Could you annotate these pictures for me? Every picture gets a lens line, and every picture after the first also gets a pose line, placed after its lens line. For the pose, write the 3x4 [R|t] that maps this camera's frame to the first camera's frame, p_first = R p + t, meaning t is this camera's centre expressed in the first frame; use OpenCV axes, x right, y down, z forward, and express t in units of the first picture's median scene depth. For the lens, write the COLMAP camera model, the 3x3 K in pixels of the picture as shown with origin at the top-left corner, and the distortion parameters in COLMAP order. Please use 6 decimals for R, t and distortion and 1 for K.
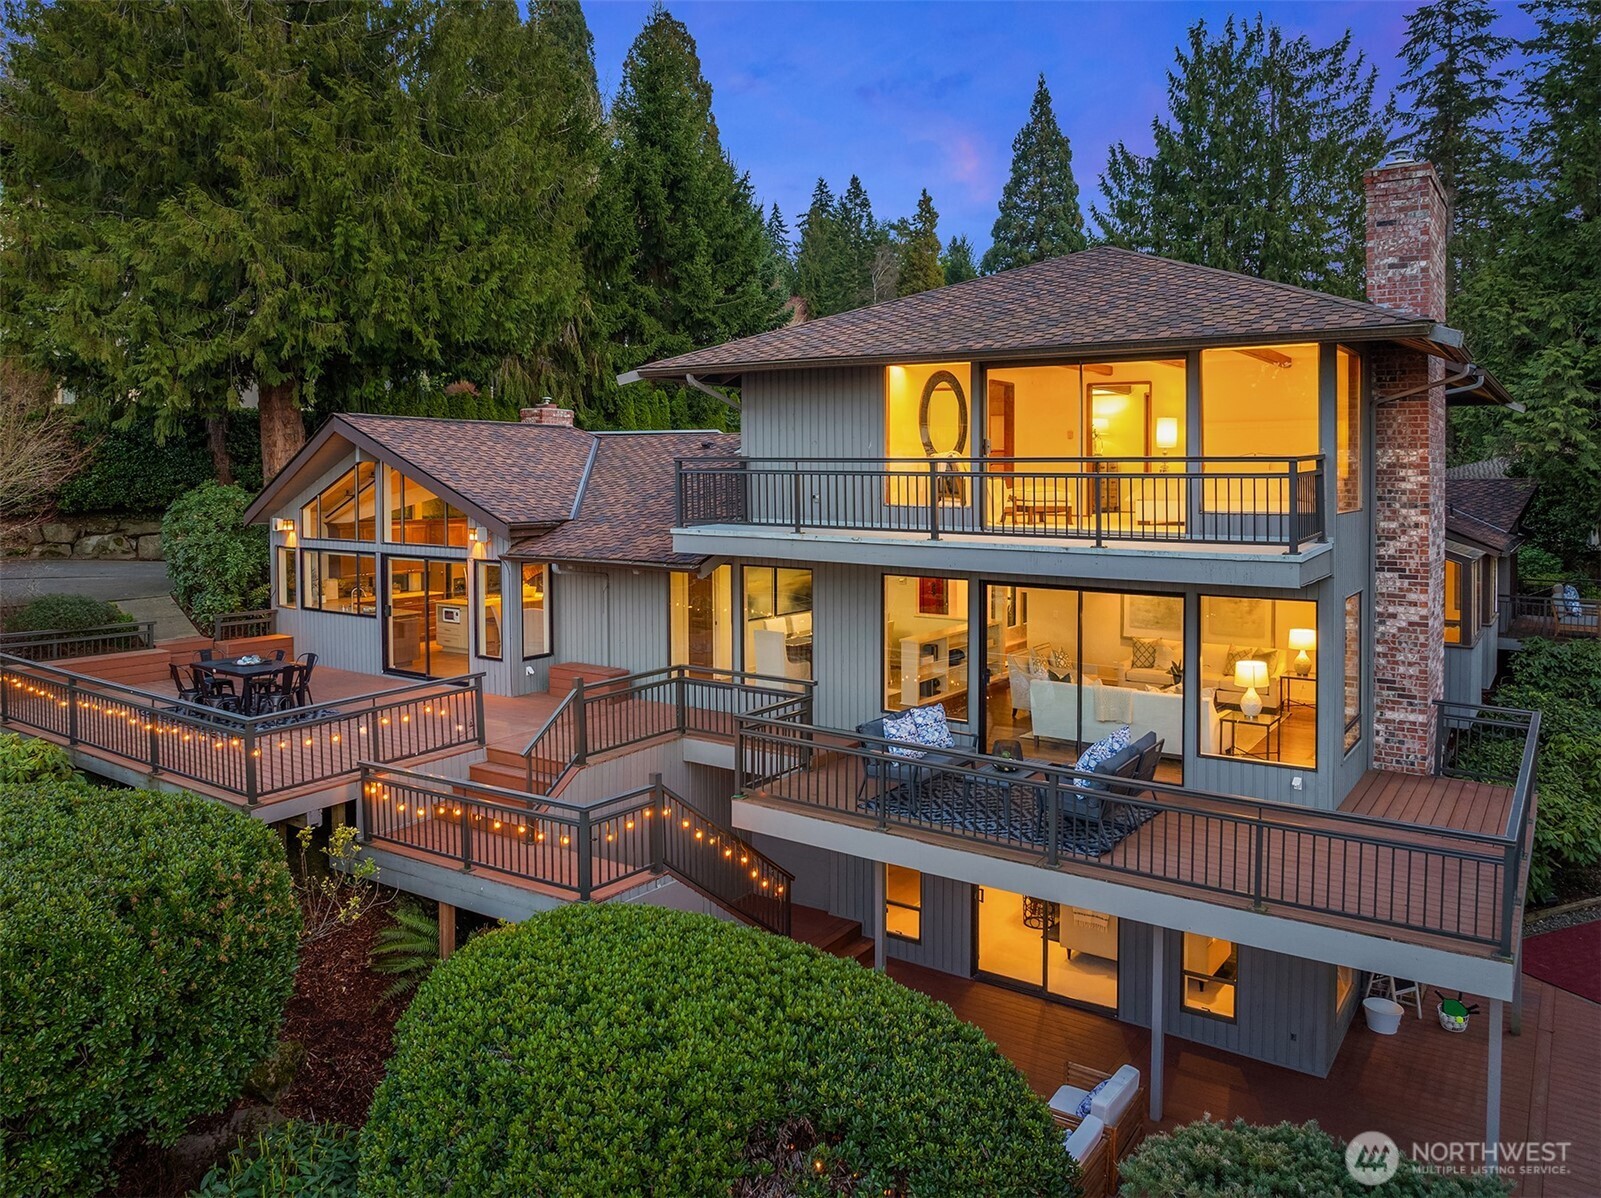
lens RADIAL K [[1112.1, 0, 796.8], [0, 1112.1, 593.8], [0, 0, 1]] dist [0.021064, -0.006535]
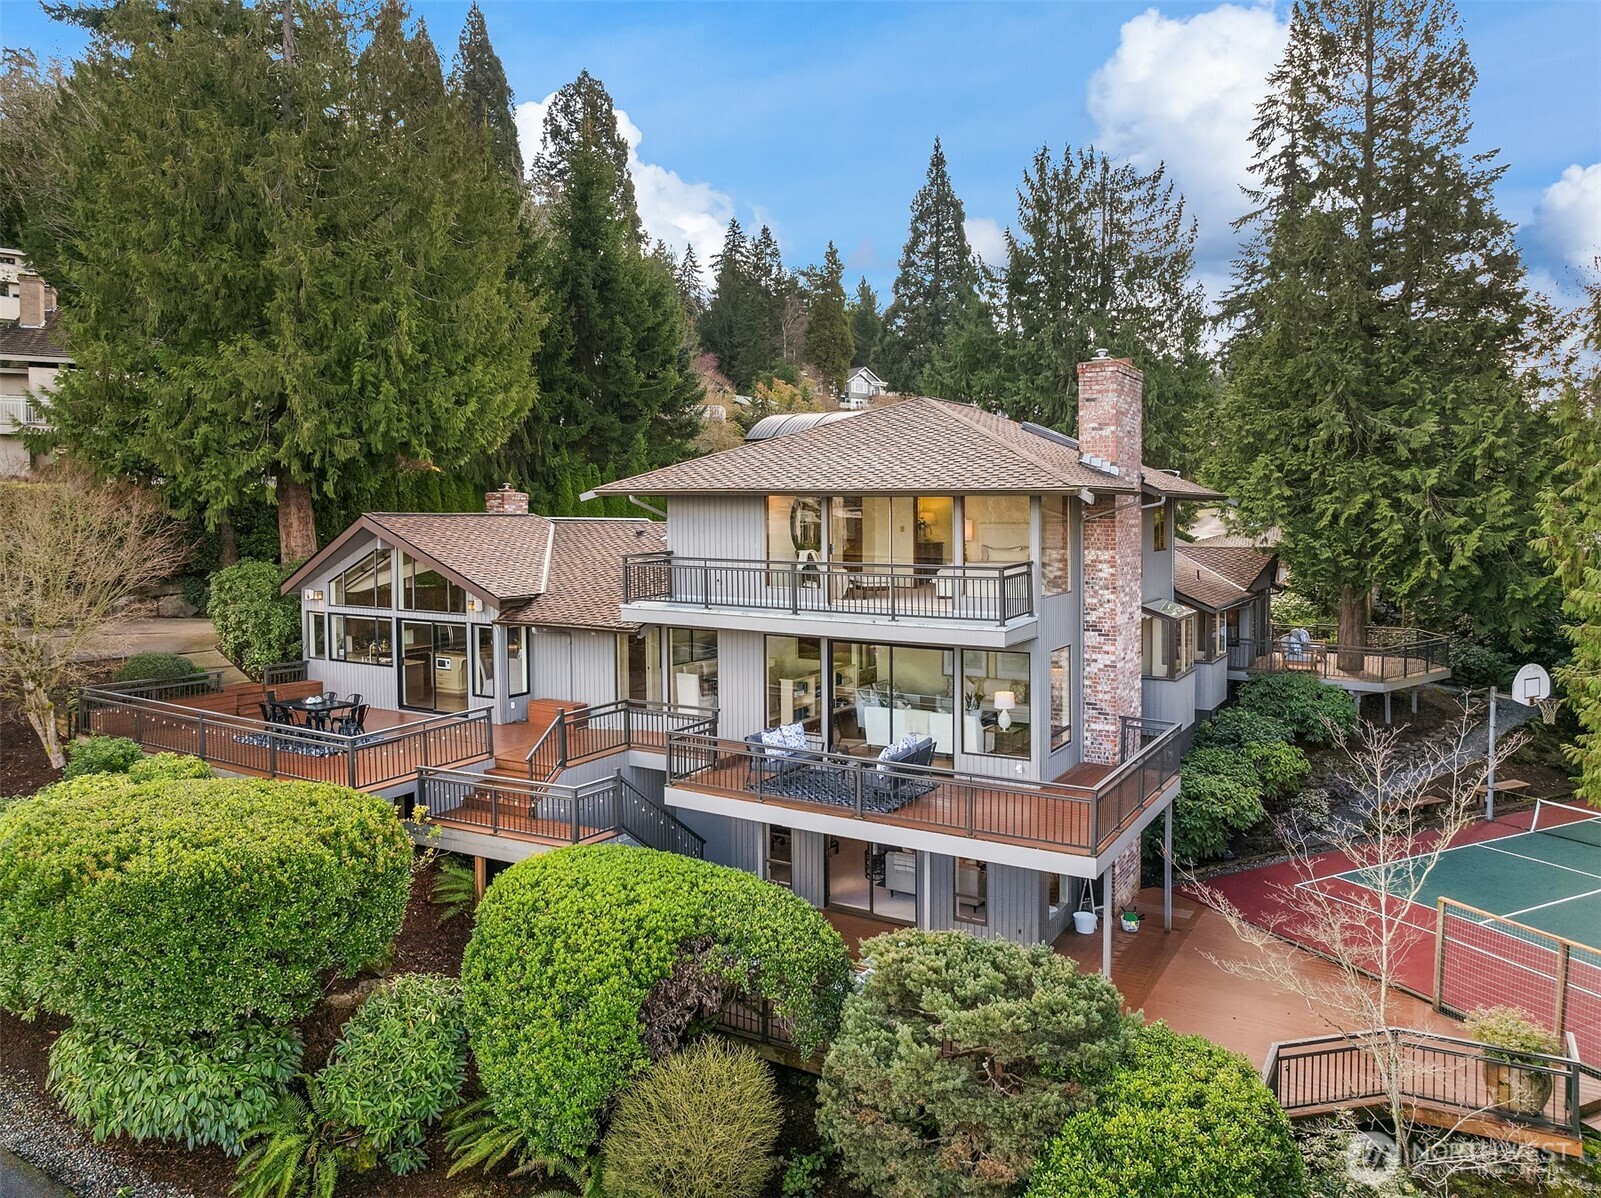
lens RADIAL K [[1112.1, 0, 730.4], [0, 1112.1, 520.1], [0, 0, 1]] dist [0.021064, -0.006535]
pose [[0.999826, -0.010368, 0.015506, 0.008169], [0.011801, 0.995371, -0.095375, -0.022134], [-0.014446, 0.095541, 0.995321, -0.365315]]
